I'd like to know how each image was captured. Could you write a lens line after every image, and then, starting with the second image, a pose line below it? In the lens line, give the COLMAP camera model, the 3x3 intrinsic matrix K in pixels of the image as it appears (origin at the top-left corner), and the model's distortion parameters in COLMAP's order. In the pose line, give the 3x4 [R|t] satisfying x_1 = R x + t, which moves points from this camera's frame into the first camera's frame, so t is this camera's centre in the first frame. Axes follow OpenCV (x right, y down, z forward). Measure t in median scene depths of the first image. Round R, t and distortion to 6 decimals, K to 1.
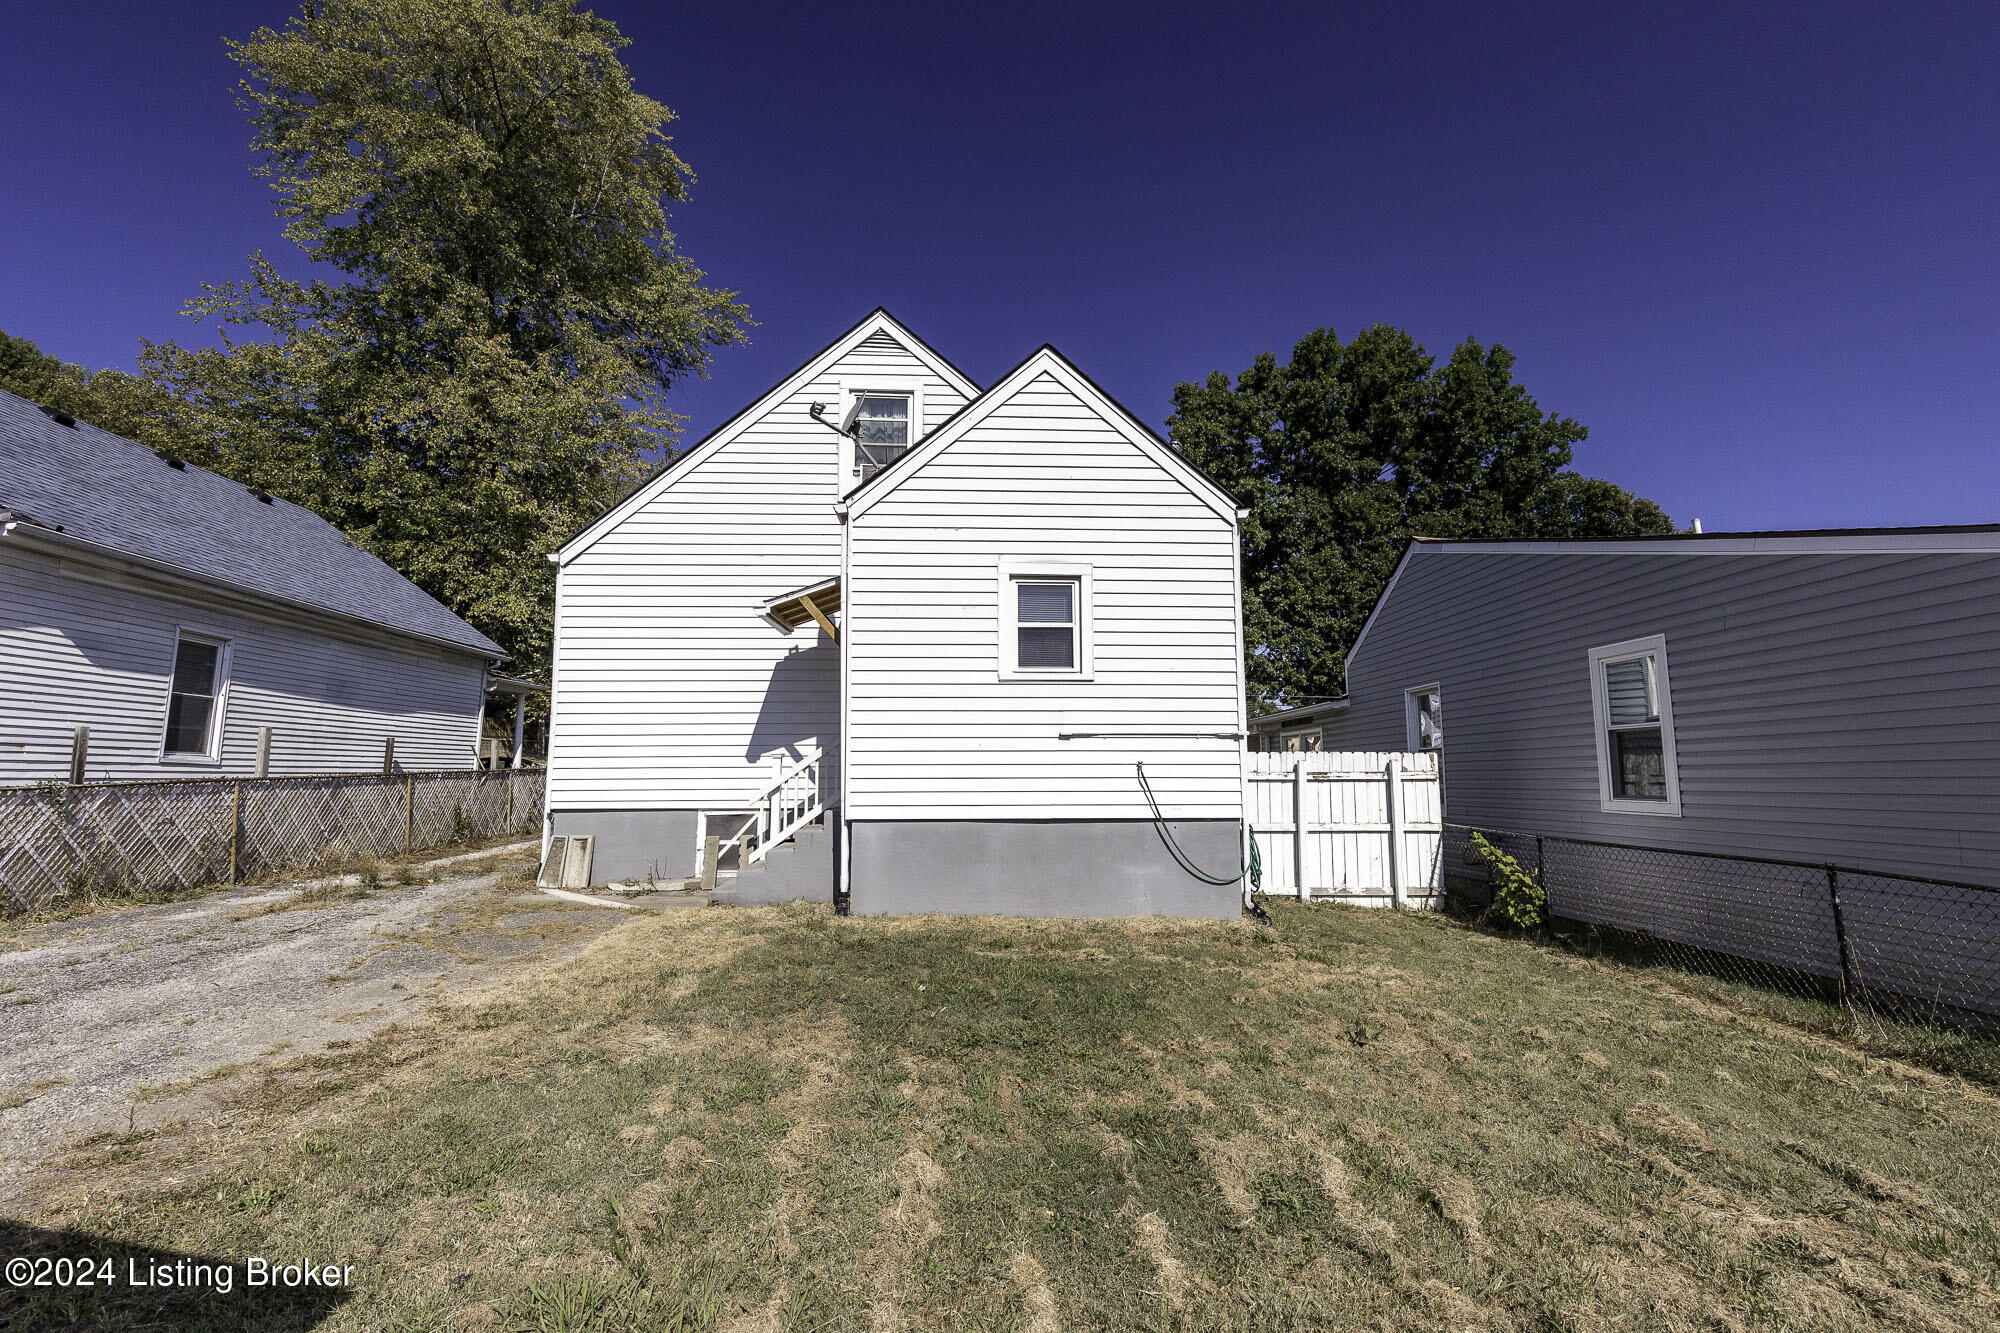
lens RADIAL K [[900.0, 0, 1000.0], [0, 900.0, 666.5], [0, 0, 1]] dist [0.004727, 0.000485]
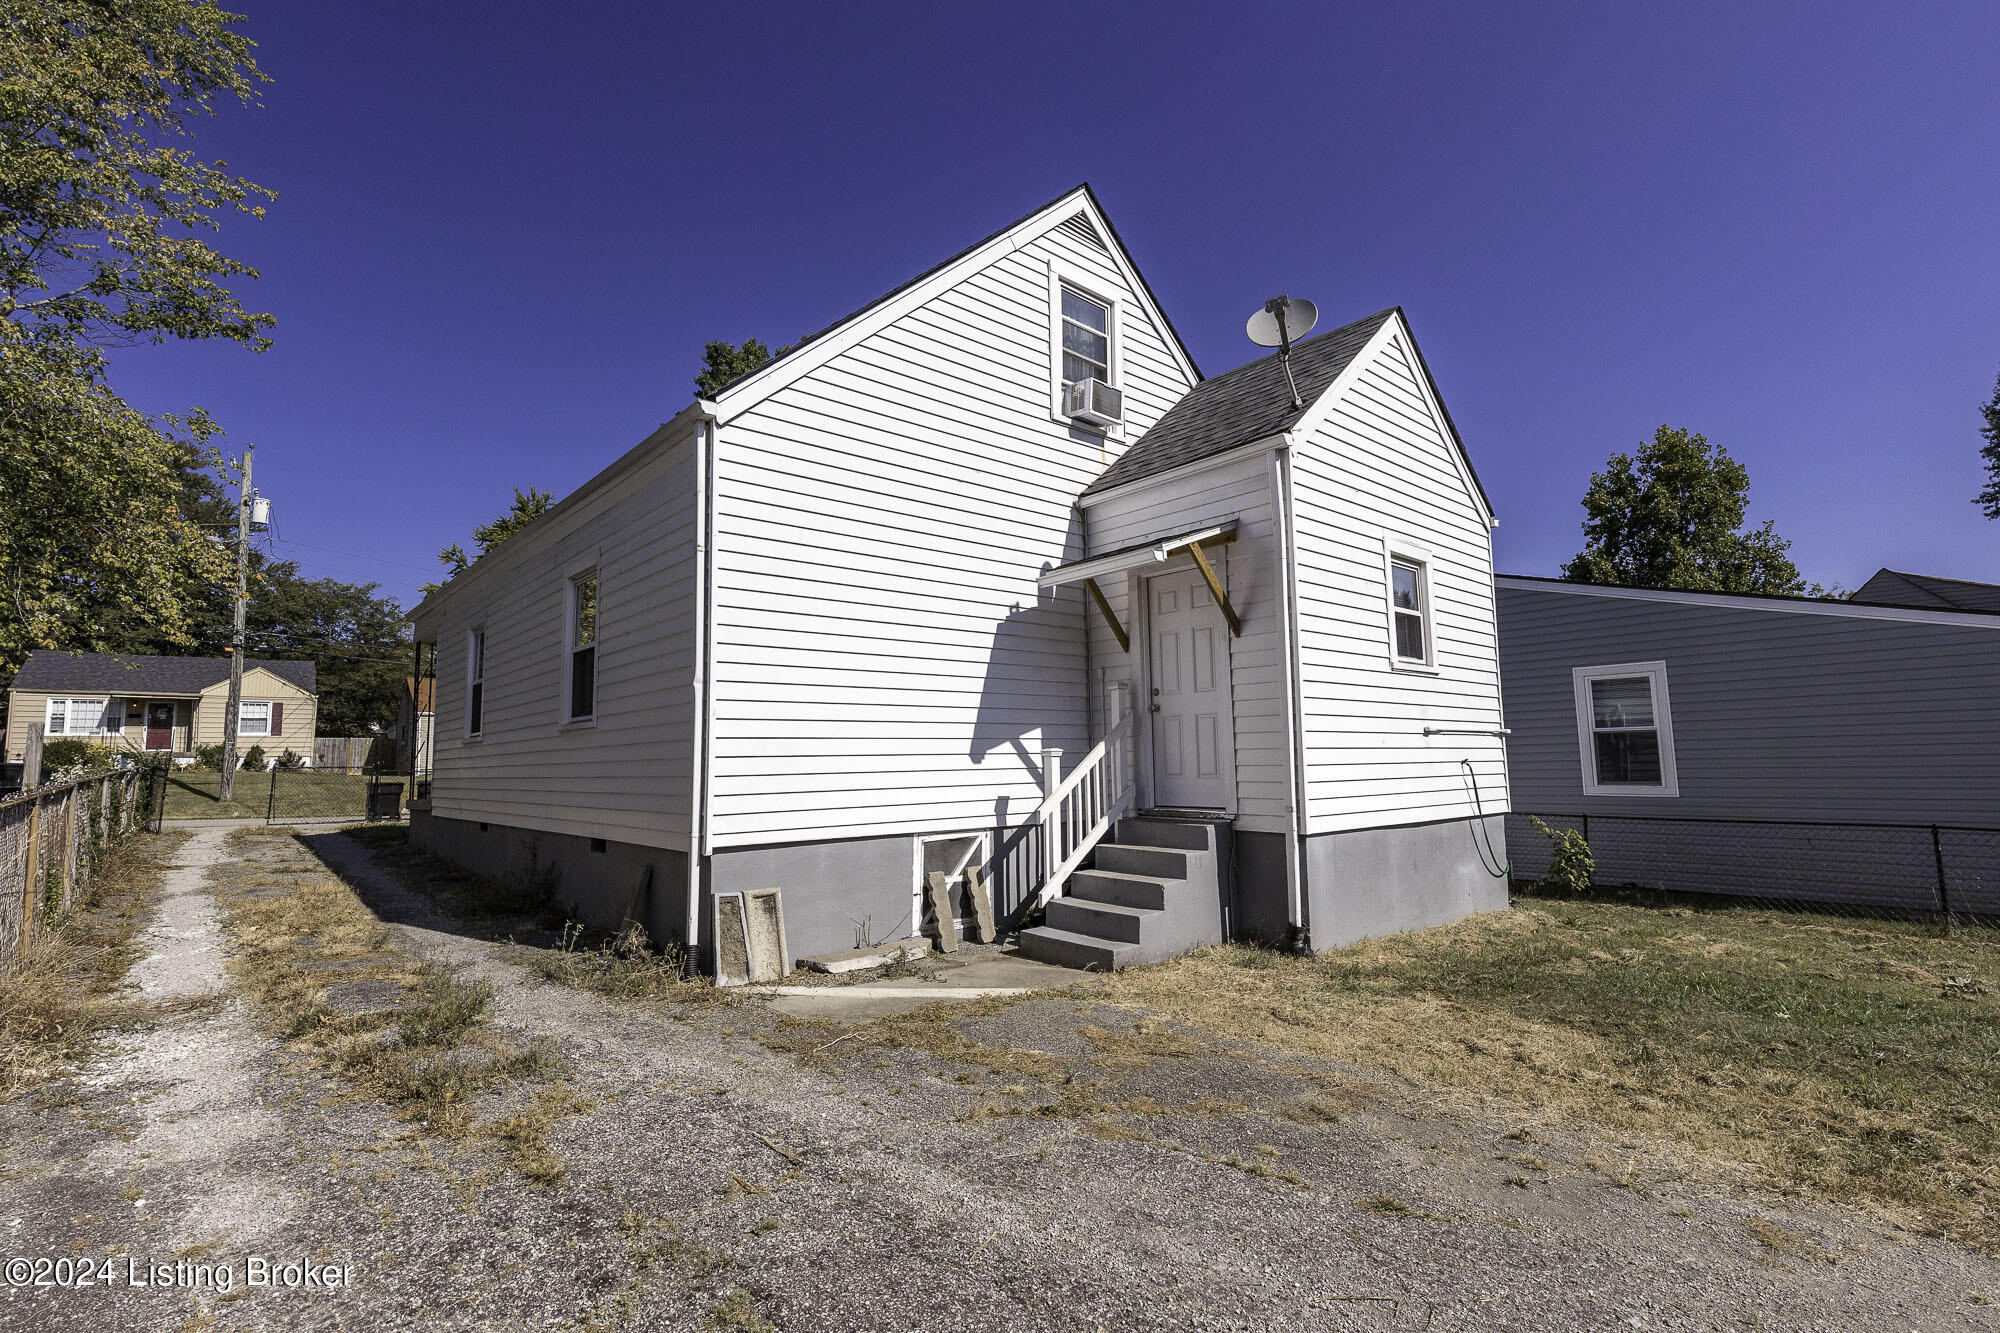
lens RADIAL K [[914.5, 0, 1000.1], [0, 914.5, 669.5], [0, 0, 1]] dist [0.010686, 0.000176]
pose [[0.783316, 0.053304, 0.619334, -0.710888], [-0.060420, 0.998128, -0.009488, 0.039607], [-0.618680, -0.029988, 0.785070, 0.431747]]
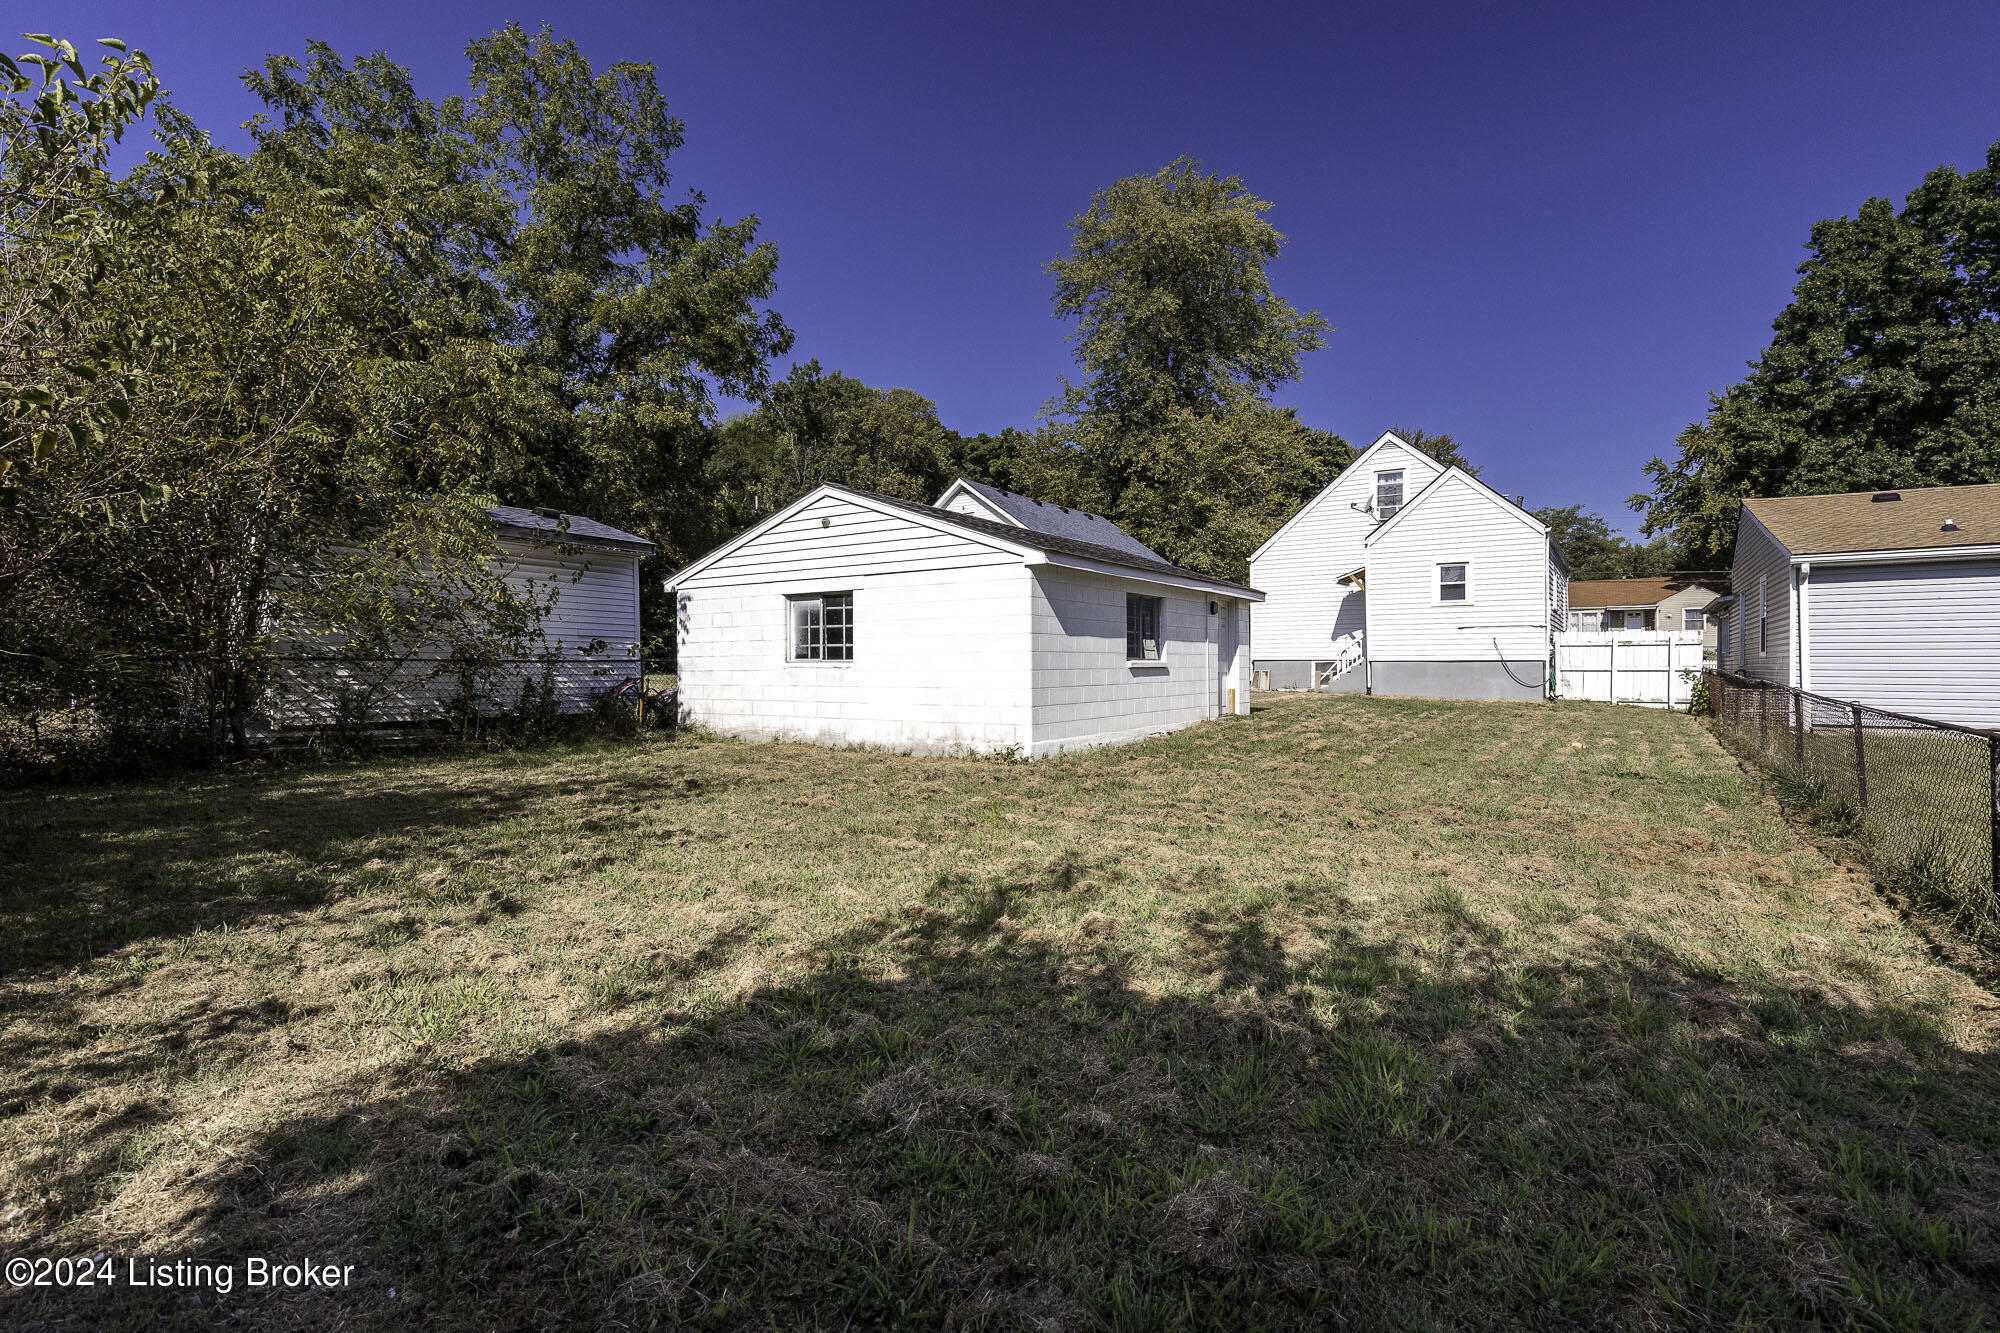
lens RADIAL K [[900.0, 0, 1000.0], [0, 900.0, 666.5], [0, 0, 1]] dist [0.004727, 0.000485]
pose [[0.803047, 0.003413, -0.595906, 0.435654], [0.072768, 0.991939, 0.103743, -0.136267], [0.591456, -0.126674, 0.796325, -1.428084]]
